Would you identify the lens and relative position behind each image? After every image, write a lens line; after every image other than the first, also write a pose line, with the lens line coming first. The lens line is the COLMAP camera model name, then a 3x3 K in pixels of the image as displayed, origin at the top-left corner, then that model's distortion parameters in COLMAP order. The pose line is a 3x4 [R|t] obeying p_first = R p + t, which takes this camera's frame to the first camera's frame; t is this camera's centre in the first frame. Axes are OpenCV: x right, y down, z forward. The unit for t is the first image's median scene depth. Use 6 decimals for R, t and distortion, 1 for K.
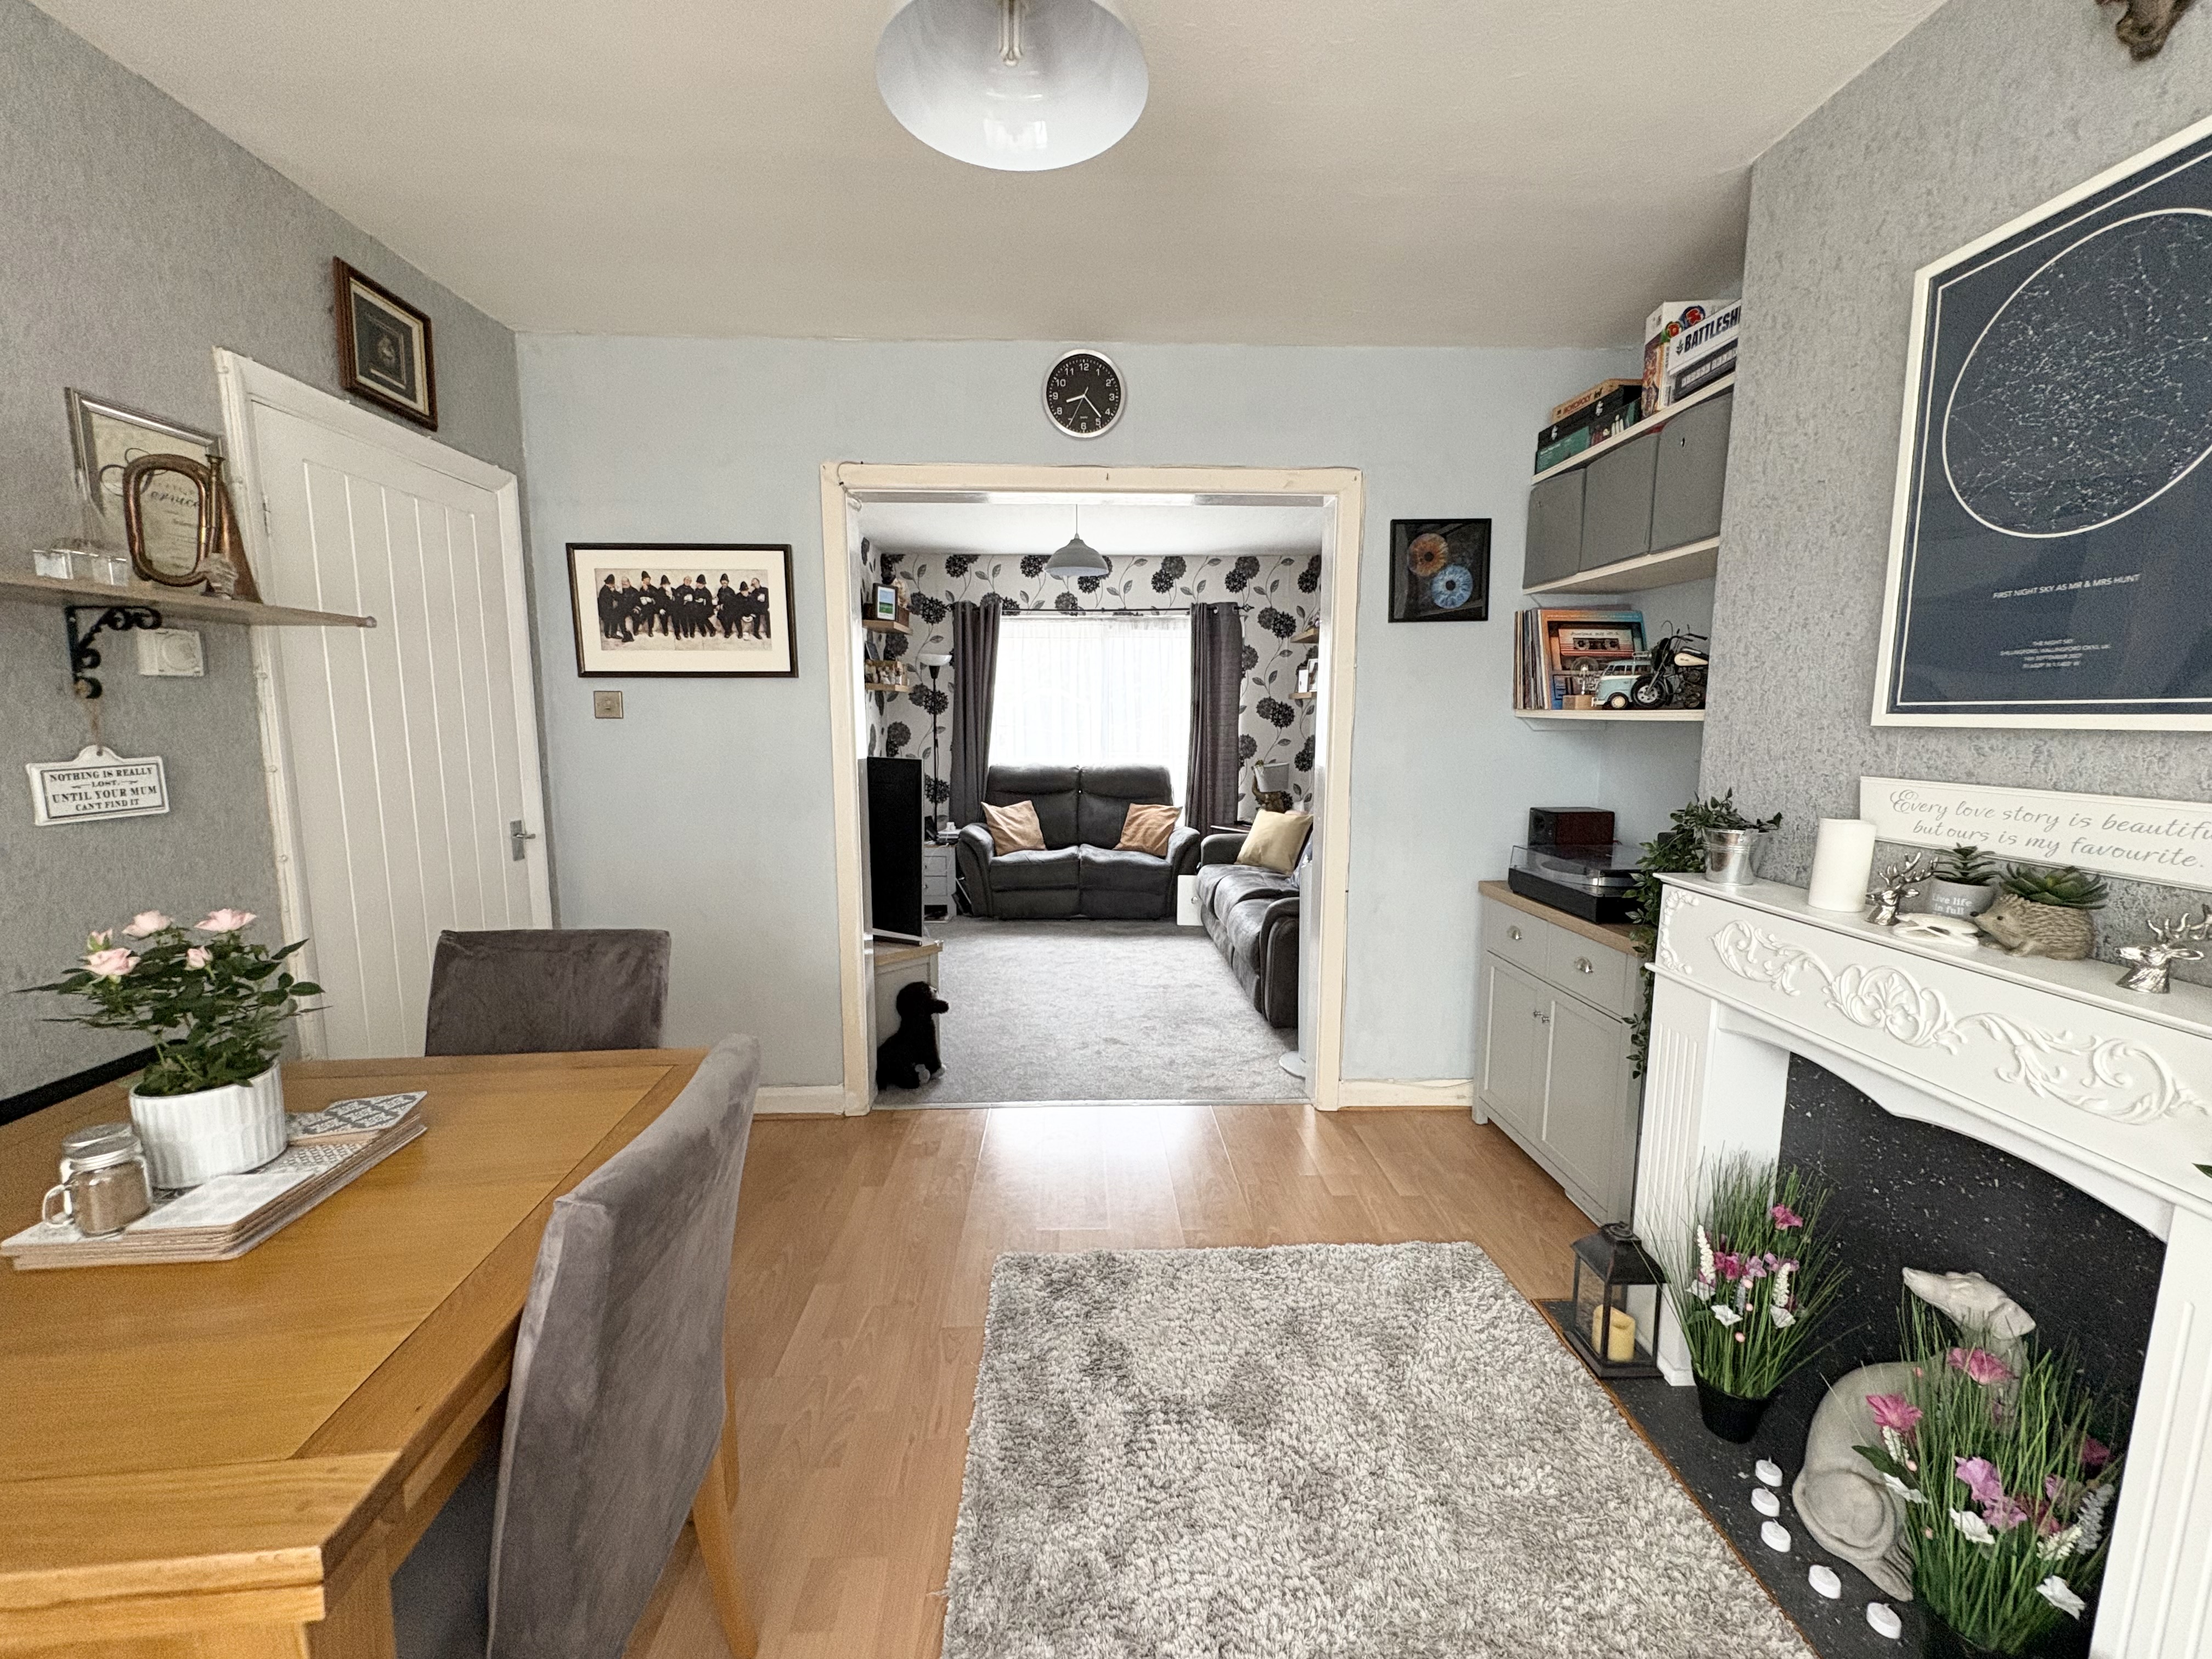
lens RADIAL K [[892.9, 0, 1110.7], [0, 892.9, 830.5], [0, 0, 1]] dist [0.000873, 0.000476]
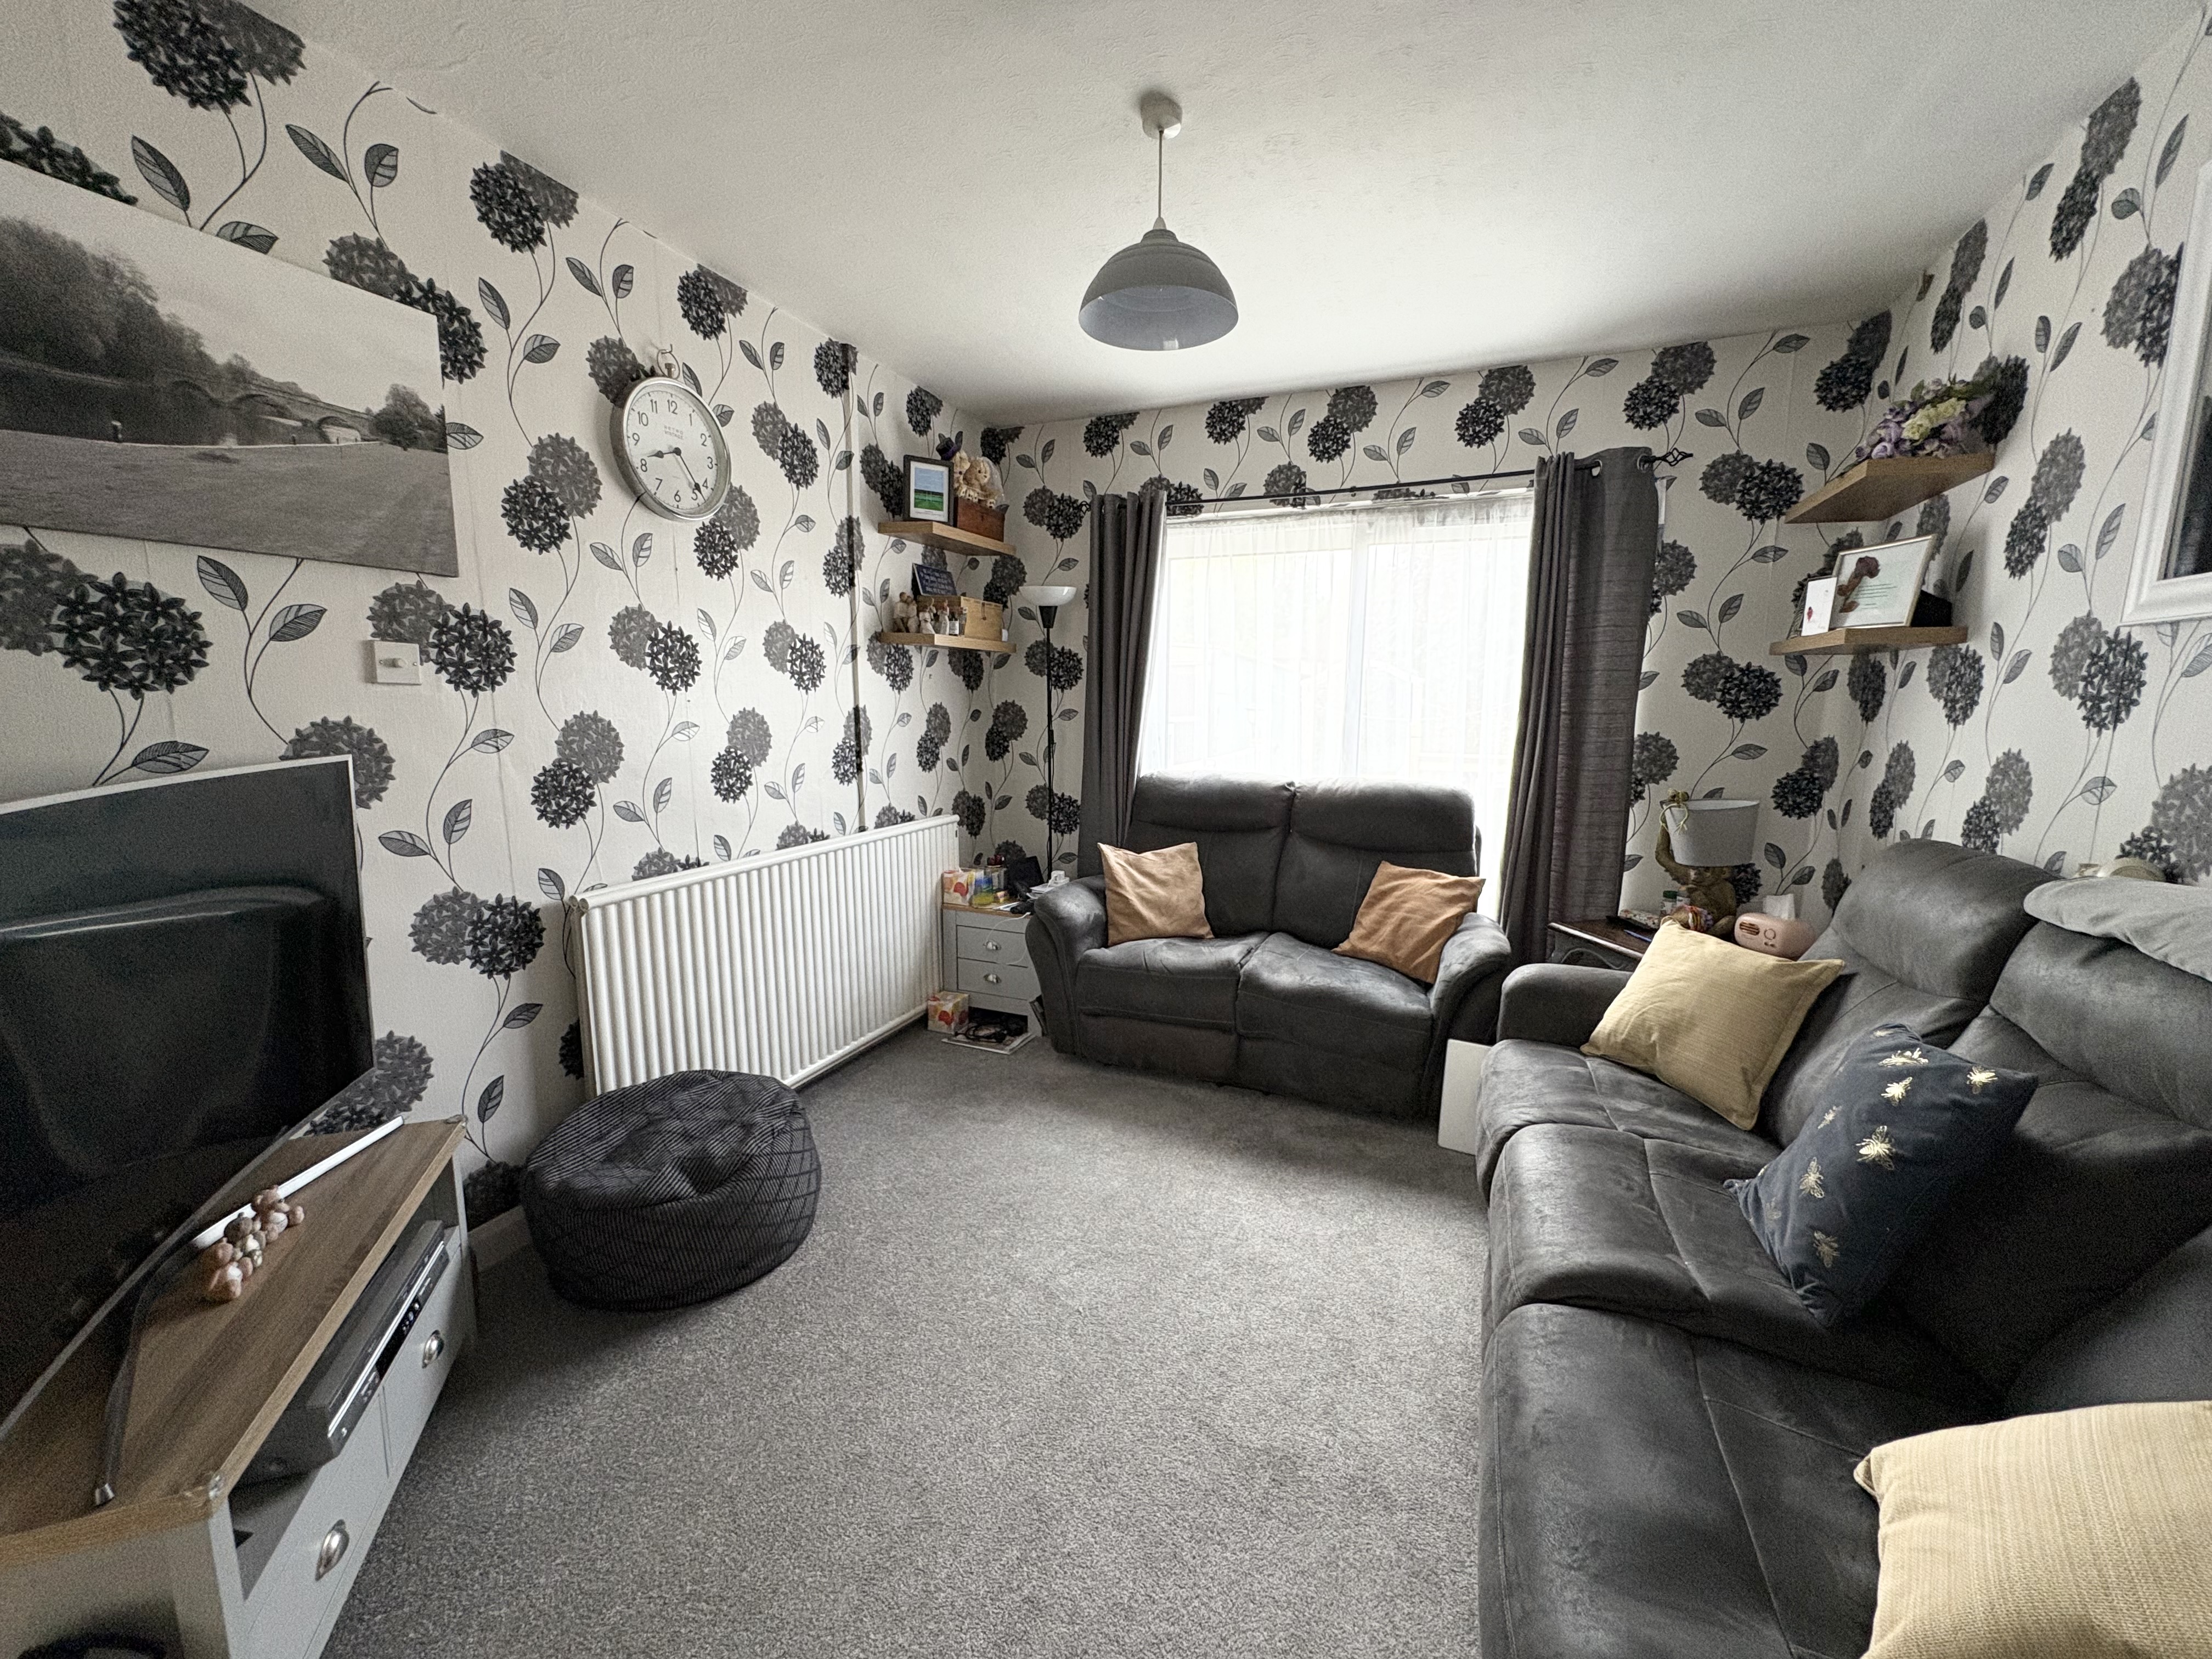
lens RADIAL K [[892.9, 0, 1103.3], [0, 892.9, 827.8], [0, 0, 1]] dist [0.000873, 0.000476]
pose [[0.909444, 0.066192, -0.410525, 0.086834], [-0.060240, 0.997807, 0.027433, -0.054587], [0.411441, -0.000219, 0.911437, 0.461570]]
